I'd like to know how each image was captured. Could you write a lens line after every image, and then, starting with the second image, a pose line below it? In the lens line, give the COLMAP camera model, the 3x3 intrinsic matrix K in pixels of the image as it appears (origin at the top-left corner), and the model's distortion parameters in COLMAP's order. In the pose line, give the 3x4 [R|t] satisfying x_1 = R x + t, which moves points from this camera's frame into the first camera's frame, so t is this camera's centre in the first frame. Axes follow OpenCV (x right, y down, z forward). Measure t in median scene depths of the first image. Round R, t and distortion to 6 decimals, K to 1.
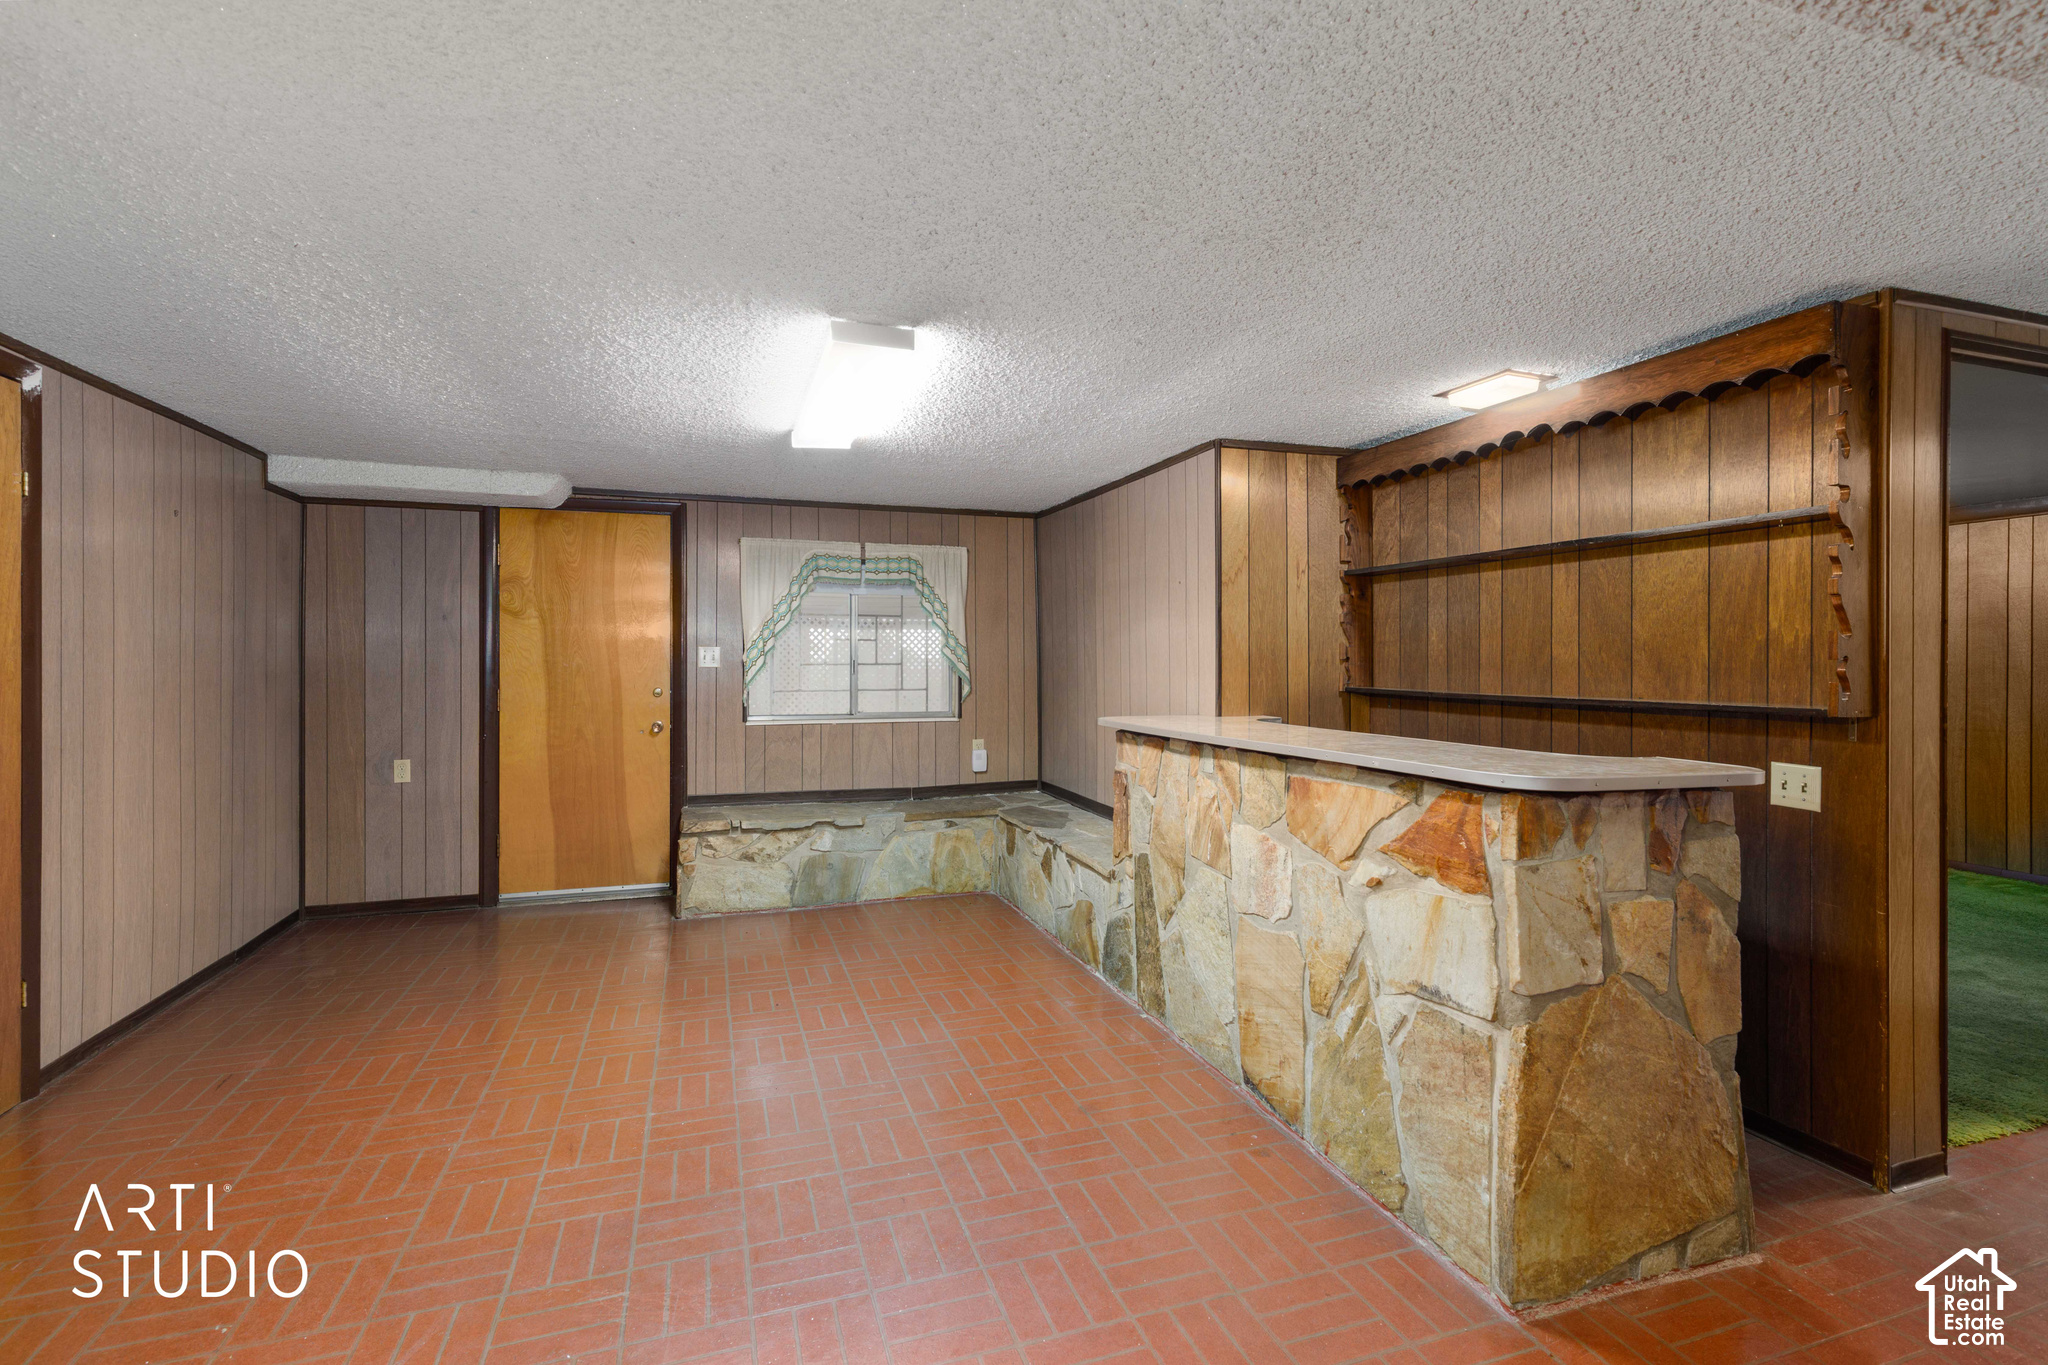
lens RADIAL K [[929.8, 0, 1020.4], [0, 929.8, 666.4], [0, 0, 1]] dist [0.003025, -0.000615]
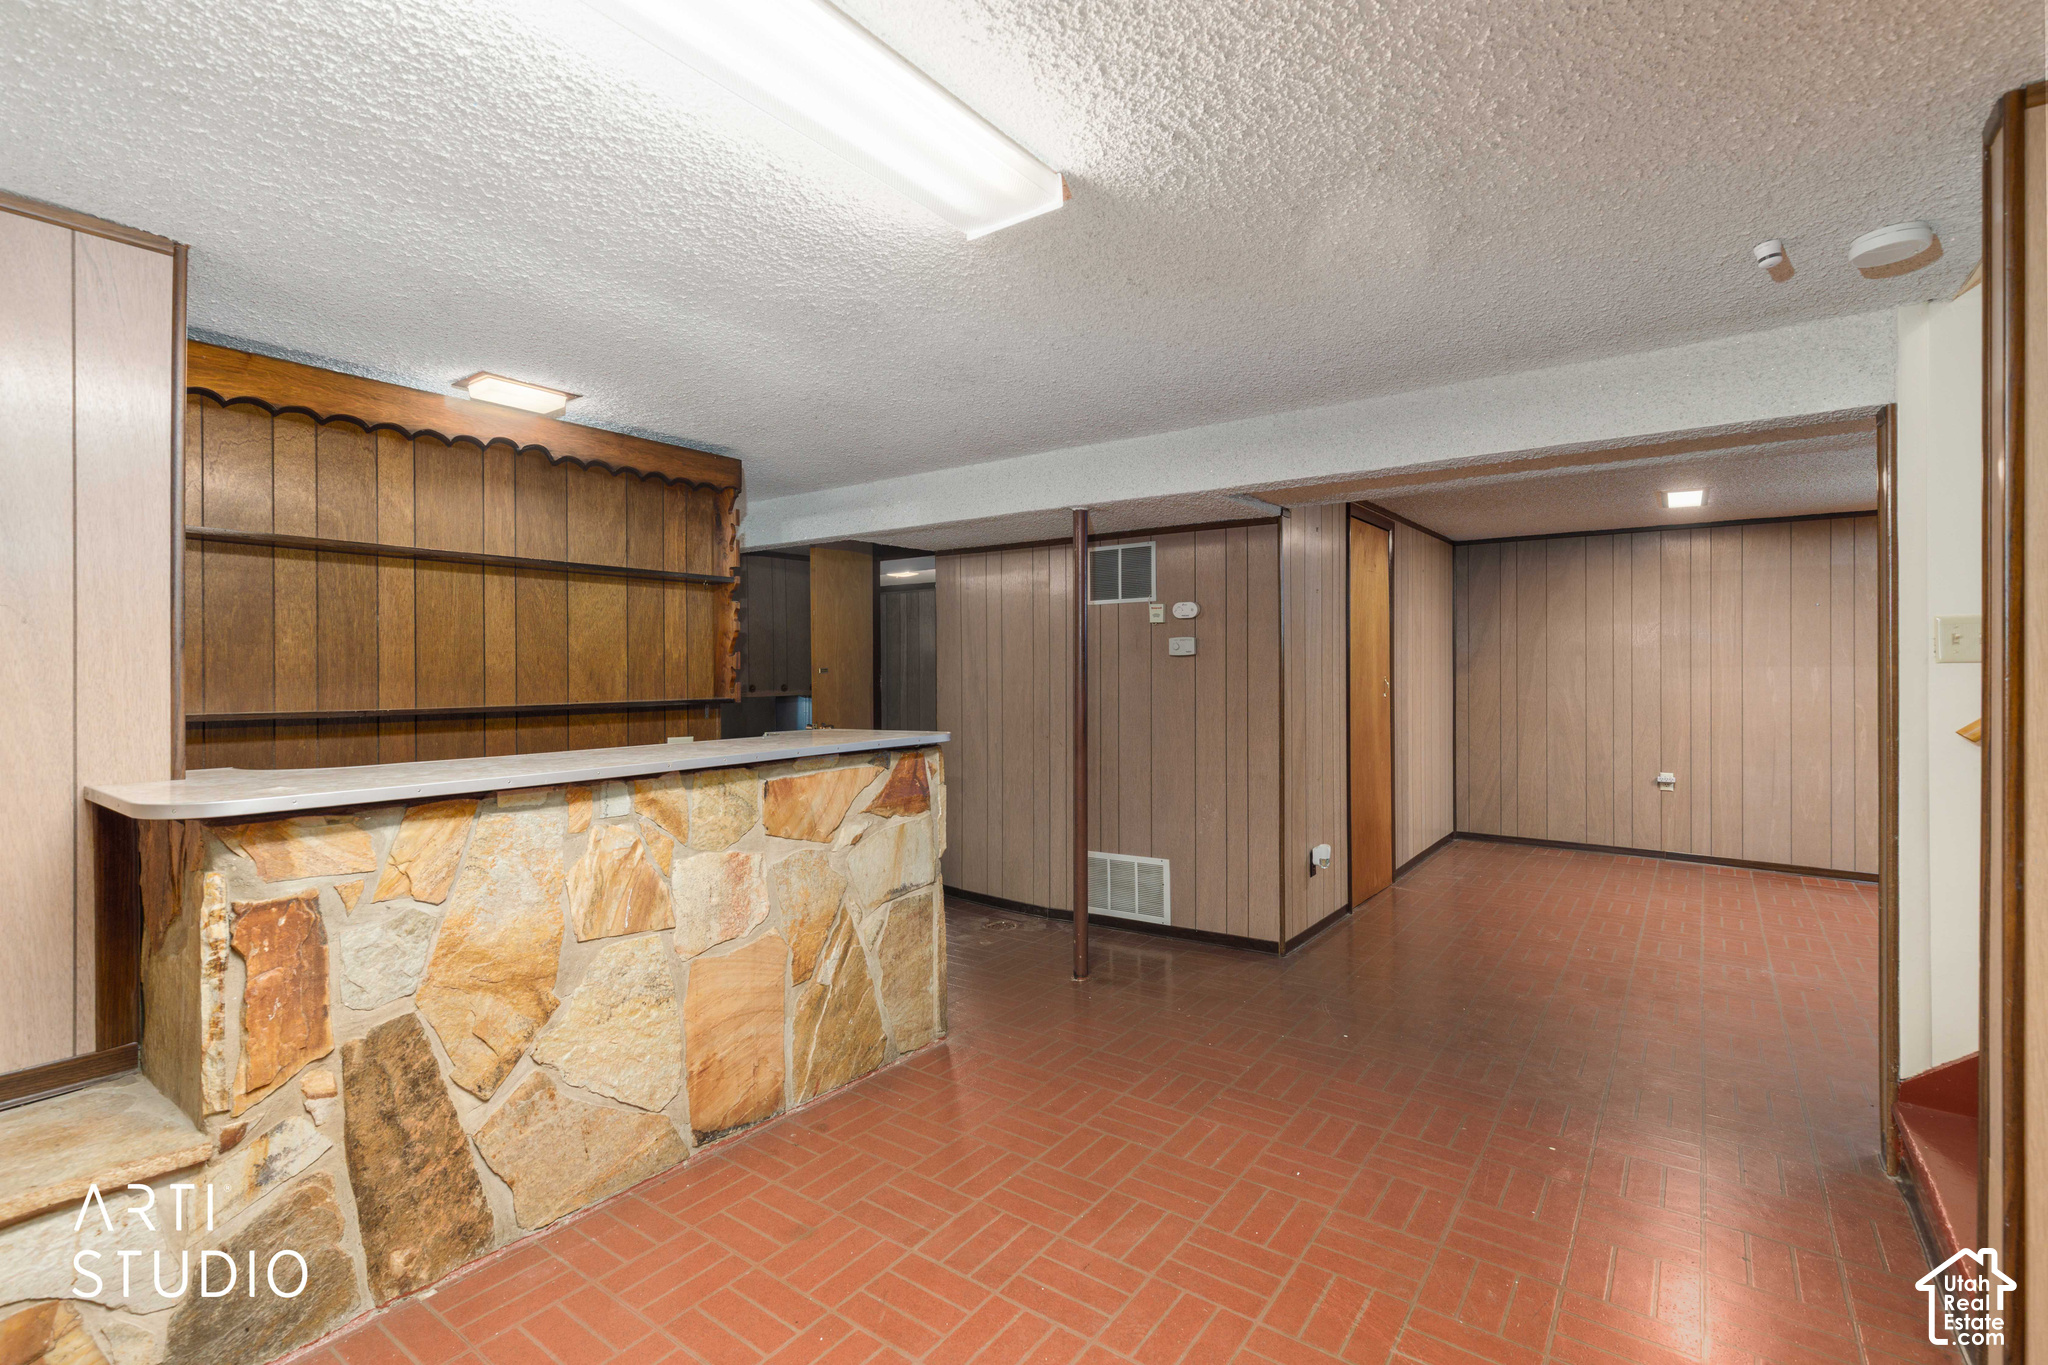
lens RADIAL K [[929.8, 0, 1022.6], [0, 929.8, 671.7], [0, 0, 1]] dist [0.003025, -0.000615]
pose [[-0.577228, -0.001096, 0.816582, -0.671571], [0.007256, 0.999953, 0.006472, -0.007988], [-0.816551, 0.009661, -0.577193, 1.272268]]
